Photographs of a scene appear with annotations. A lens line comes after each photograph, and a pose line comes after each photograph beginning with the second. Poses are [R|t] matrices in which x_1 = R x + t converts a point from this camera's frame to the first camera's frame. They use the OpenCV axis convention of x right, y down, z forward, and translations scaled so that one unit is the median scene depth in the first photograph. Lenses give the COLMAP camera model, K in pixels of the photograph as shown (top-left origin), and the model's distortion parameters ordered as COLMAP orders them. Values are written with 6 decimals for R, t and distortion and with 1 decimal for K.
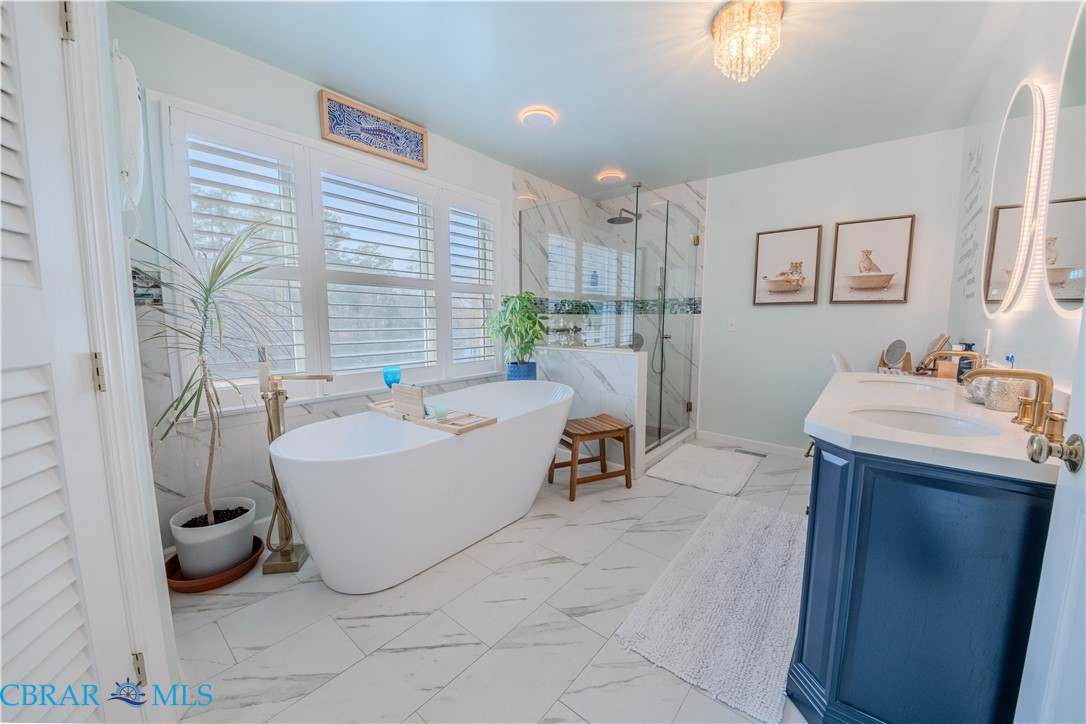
lens RADIAL K [[385.0, 0, 546.2], [0, 385.0, 362.6], [0, 0, 1]] dist [0.001924, -0.012884]
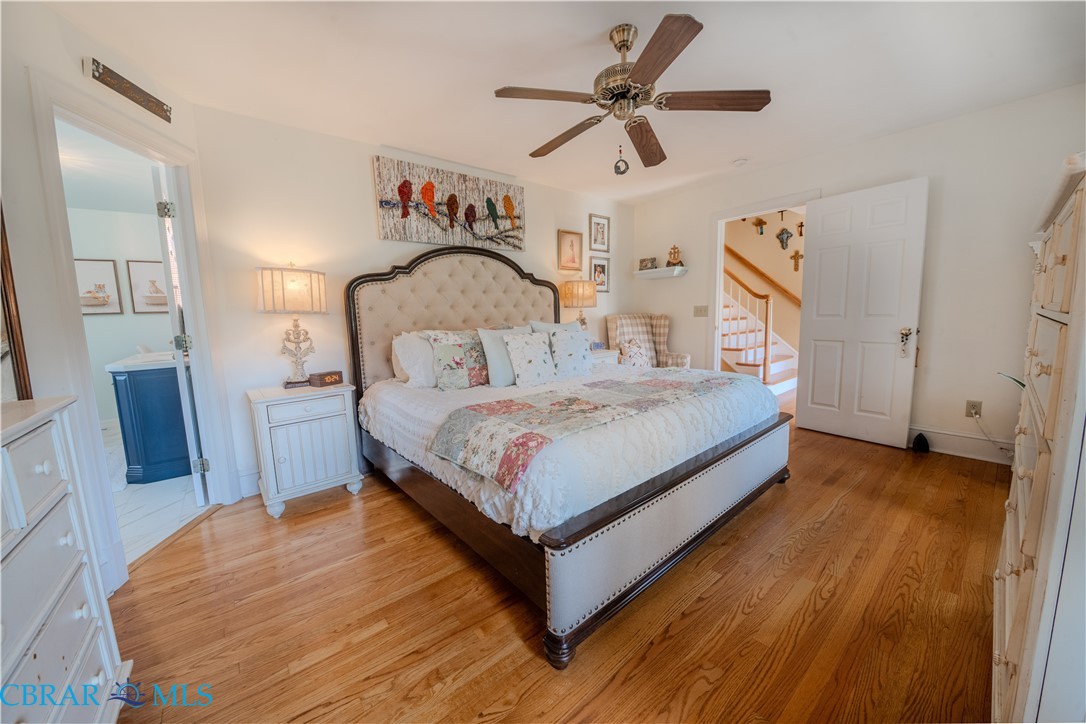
lens RADIAL K [[385.0, 0, 546.2], [0, 385.0, 362.6], [0, 0, 1]] dist [0.001924, -0.012884]
pose [[0.173860, -0.129592, 0.976206, -0.431933], [0.138095, 0.984717, 0.106128, 0.094933], [-0.975040, 0.116358, 0.189099, -0.805673]]
